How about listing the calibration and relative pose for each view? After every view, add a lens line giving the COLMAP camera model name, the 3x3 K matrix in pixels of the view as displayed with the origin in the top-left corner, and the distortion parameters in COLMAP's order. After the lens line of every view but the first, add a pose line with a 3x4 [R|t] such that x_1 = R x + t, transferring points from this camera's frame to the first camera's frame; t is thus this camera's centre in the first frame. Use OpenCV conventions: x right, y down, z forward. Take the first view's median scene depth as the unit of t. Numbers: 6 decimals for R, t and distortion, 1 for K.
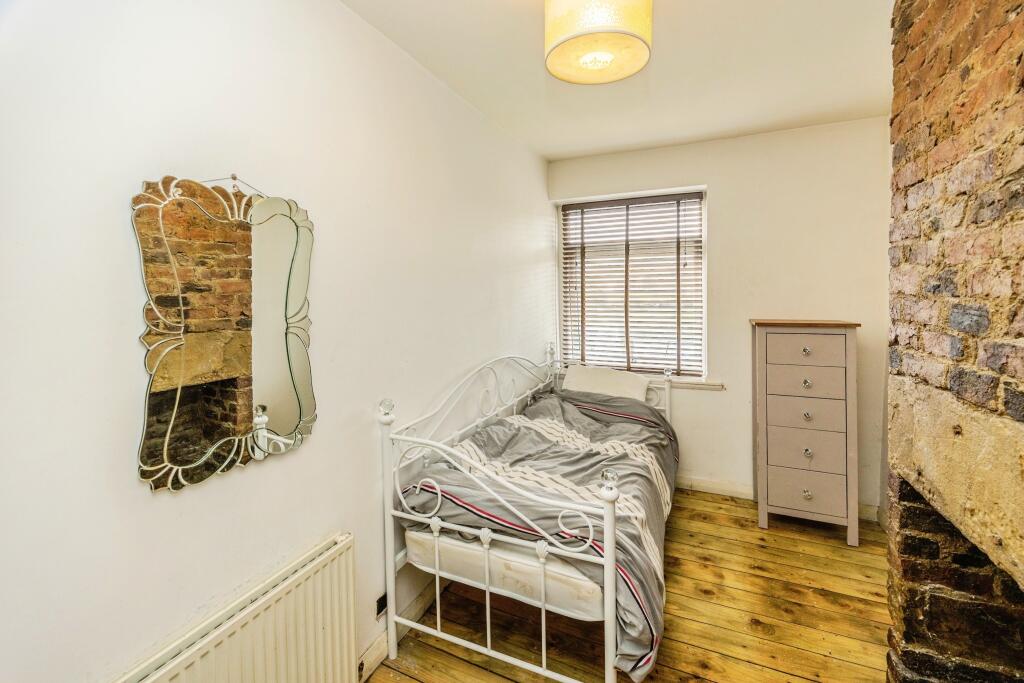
lens RADIAL K [[412.5, 0, 509.3], [0, 412.5, 318.8], [0, 0, 1]] dist [0.000029, 0.000149]
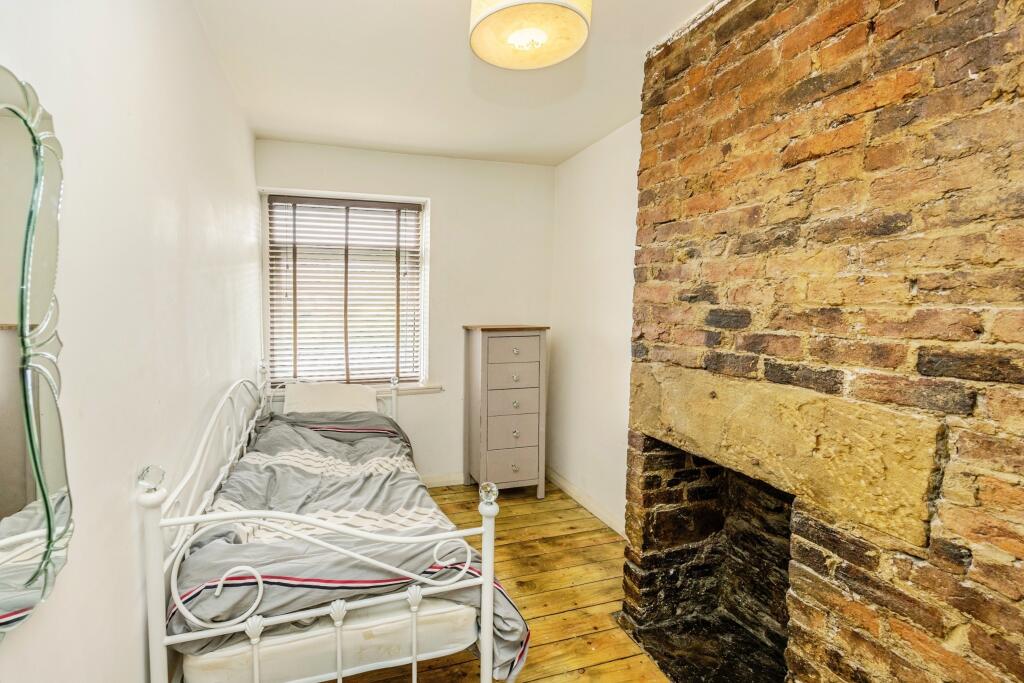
lens RADIAL K [[421.5, 0, 512.0], [0, 421.5, 341.5], [0, 0, 1]] dist [0.001028, 0.000190]
pose [[0.781805, -0.047472, 0.621713, -0.251878], [0.027843, 0.998761, 0.041249, -0.001411], [-0.622901, -0.014939, 0.782158, 0.172046]]
